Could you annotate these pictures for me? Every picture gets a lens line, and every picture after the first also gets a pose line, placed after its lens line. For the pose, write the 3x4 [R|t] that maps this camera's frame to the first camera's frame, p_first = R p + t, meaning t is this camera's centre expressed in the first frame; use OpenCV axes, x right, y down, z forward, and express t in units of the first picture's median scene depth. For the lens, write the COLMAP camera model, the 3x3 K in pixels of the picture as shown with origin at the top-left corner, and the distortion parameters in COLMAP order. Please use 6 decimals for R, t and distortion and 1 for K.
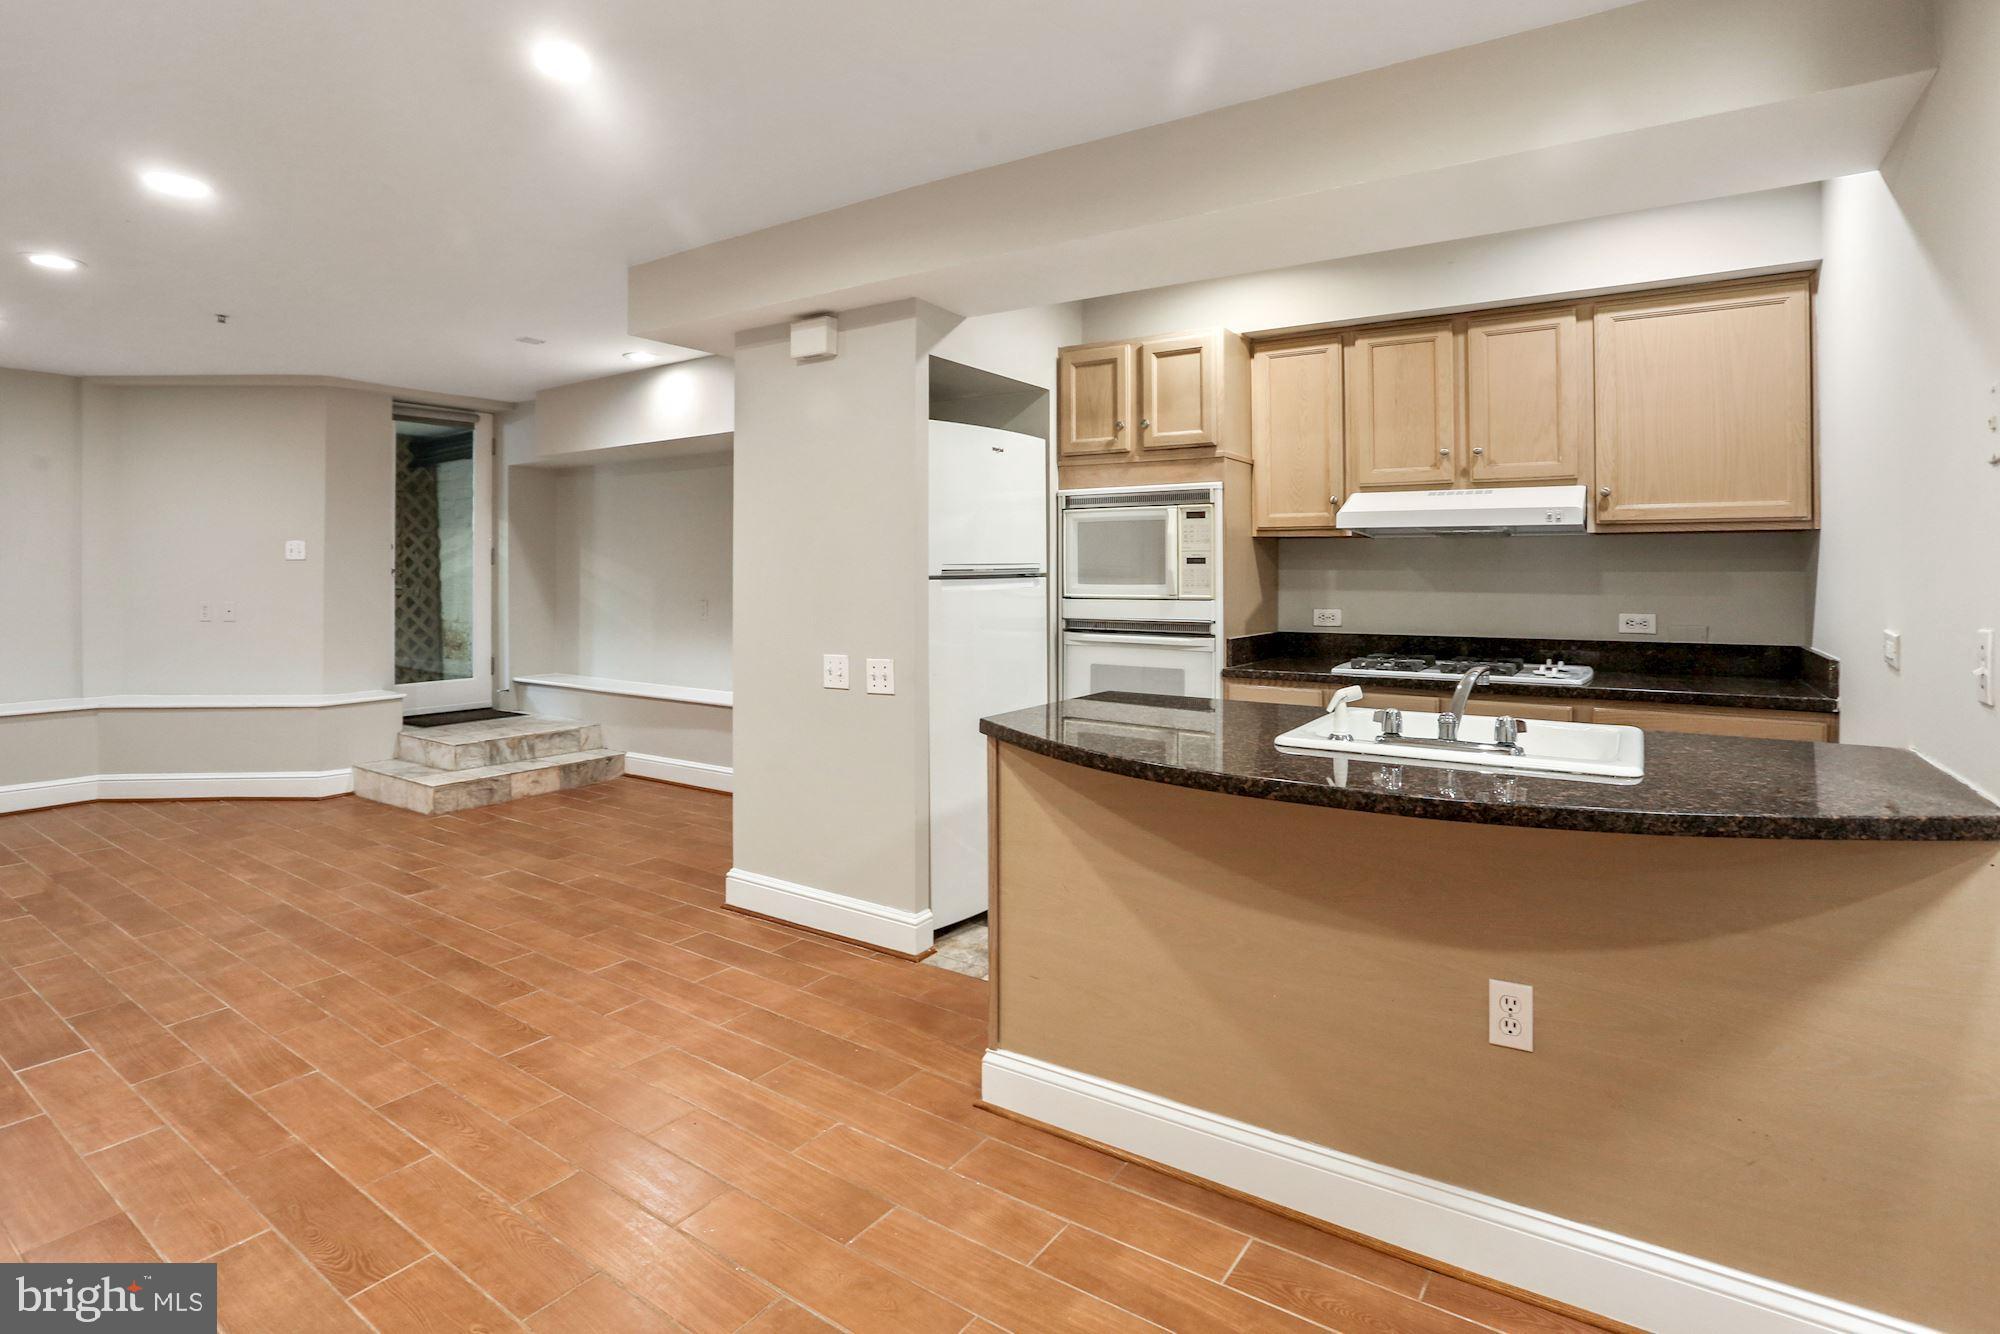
lens RADIAL K [[995.5, 0, 1005.2], [0, 995.5, 564.1], [0, 0, 1]] dist [-0.032235, 0.000250]
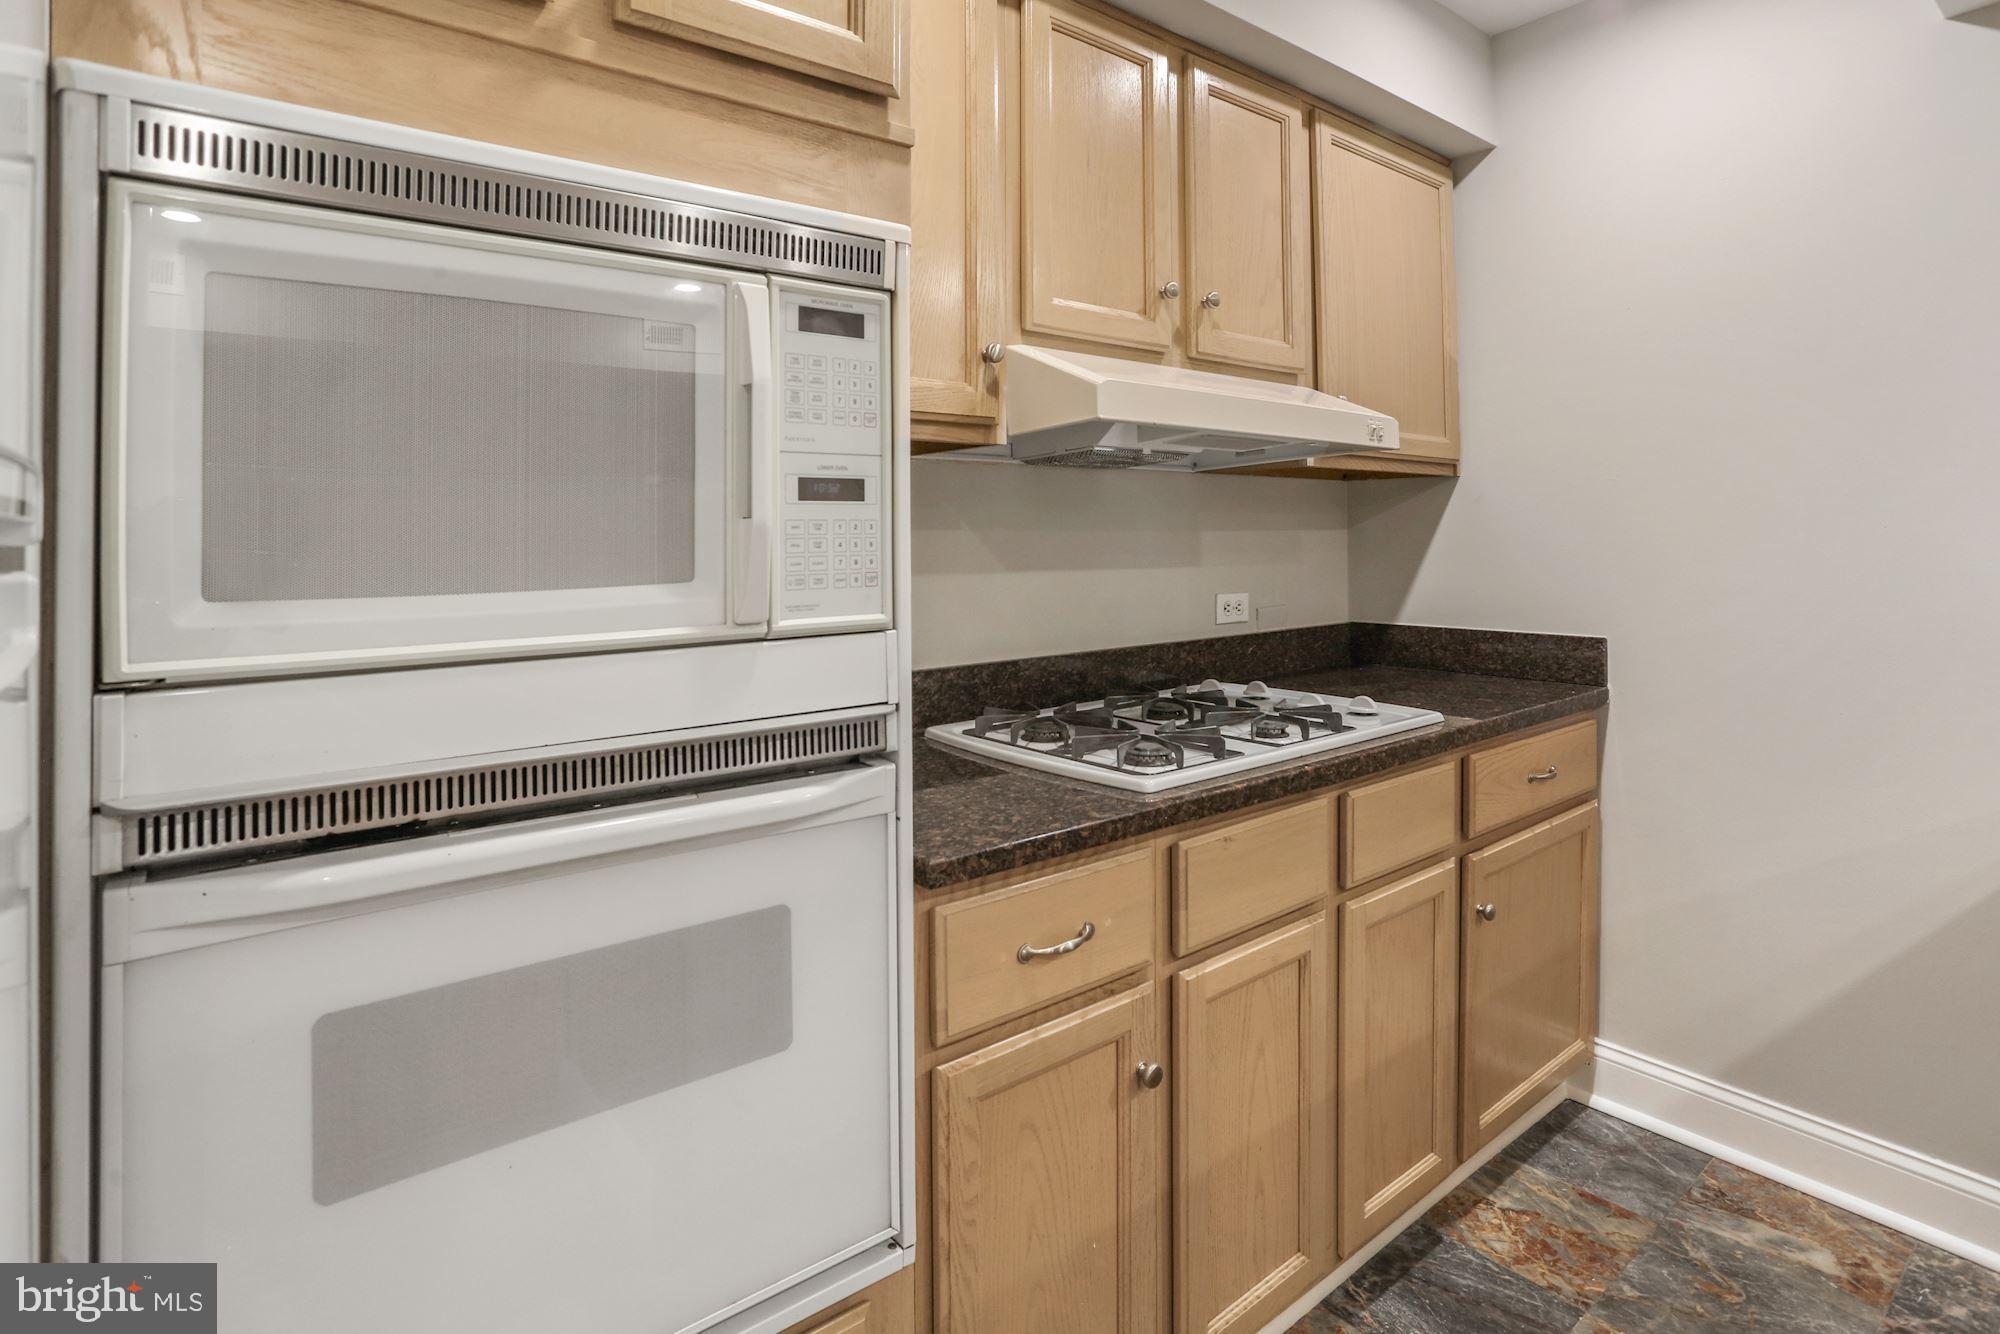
lens RADIAL K [[1012.1, 0, 1001.1], [0, 1012.1, 485.7], [0, 0, 1]] dist [-0.041142, 0.000177]
pose [[0.318668, 0.043211, 0.946881, -0.055162], [0.000310, 0.998956, -0.045692, 0.008309], [-0.947866, 0.014855, 0.318322, 0.877383]]
